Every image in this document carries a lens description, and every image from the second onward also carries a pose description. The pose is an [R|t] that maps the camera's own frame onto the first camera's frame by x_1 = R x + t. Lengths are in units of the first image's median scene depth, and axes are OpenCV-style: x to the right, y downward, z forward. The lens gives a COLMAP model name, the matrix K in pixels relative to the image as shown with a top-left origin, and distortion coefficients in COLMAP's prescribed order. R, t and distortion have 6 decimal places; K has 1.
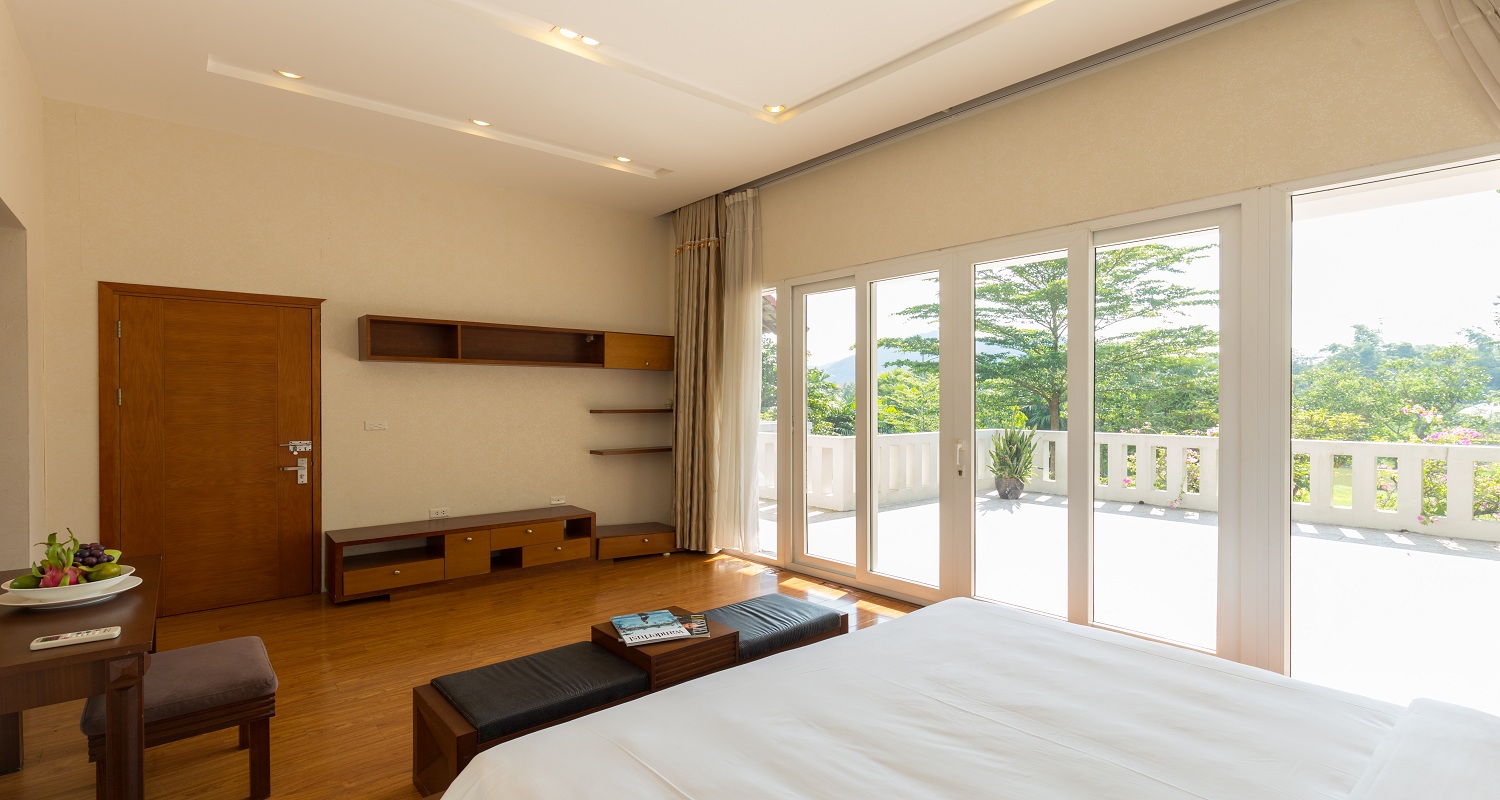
lens RADIAL K [[699.6, 0, 750.0], [0, 699.6, 400.0], [0, 0, 1]] dist [-0.001020, -0.000106]
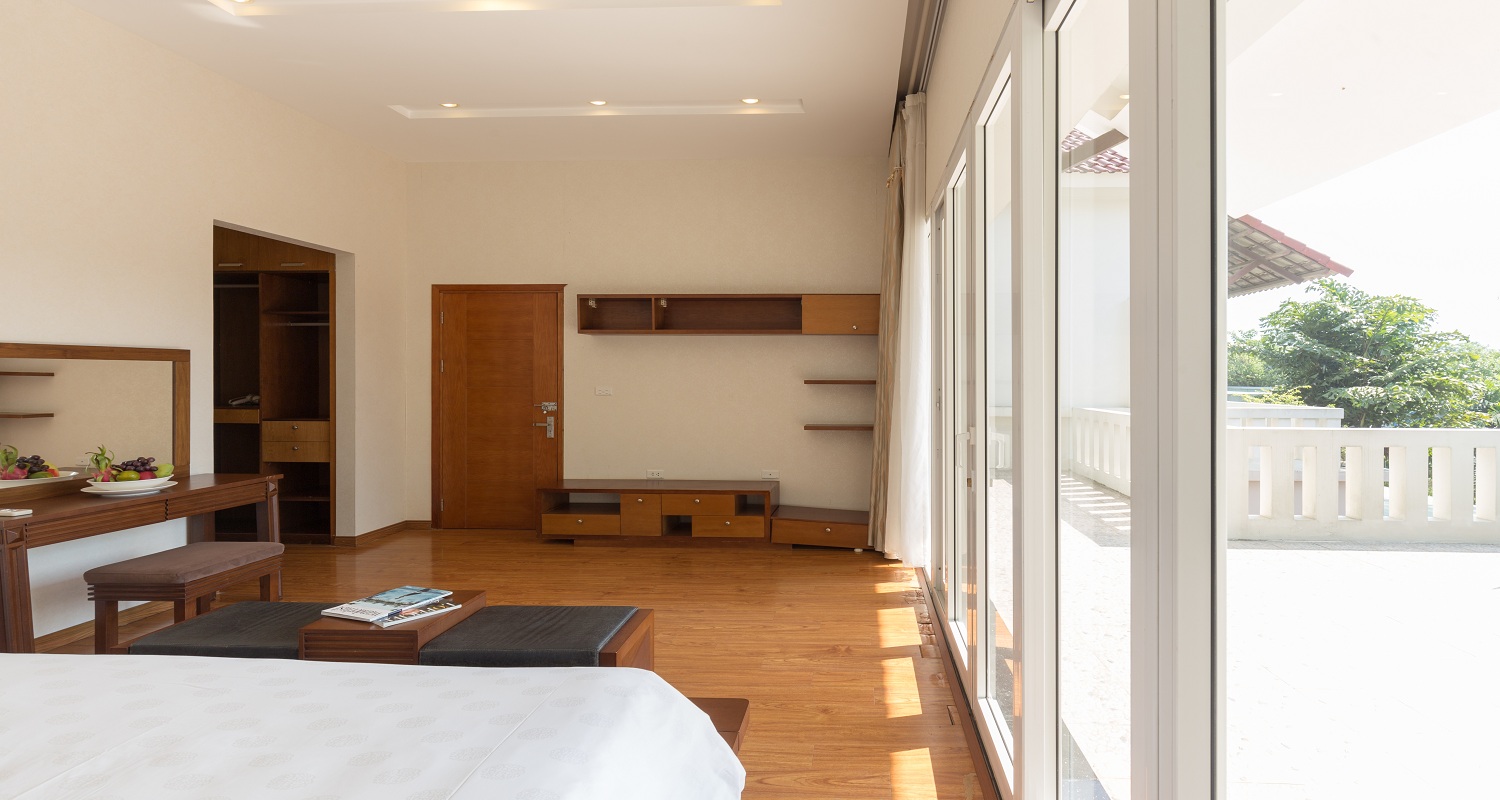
lens RADIAL K [[708.4, 0, 748.3], [0, 708.4, 375.0], [0, 0, 1]] dist [0.000267, 0.000093]
pose [[0.728703, 0.002934, -0.684824, 0.445017], [-0.004953, 0.999987, -0.000986, 0.010690], [0.684812, 0.004111, 0.728708, 0.334412]]
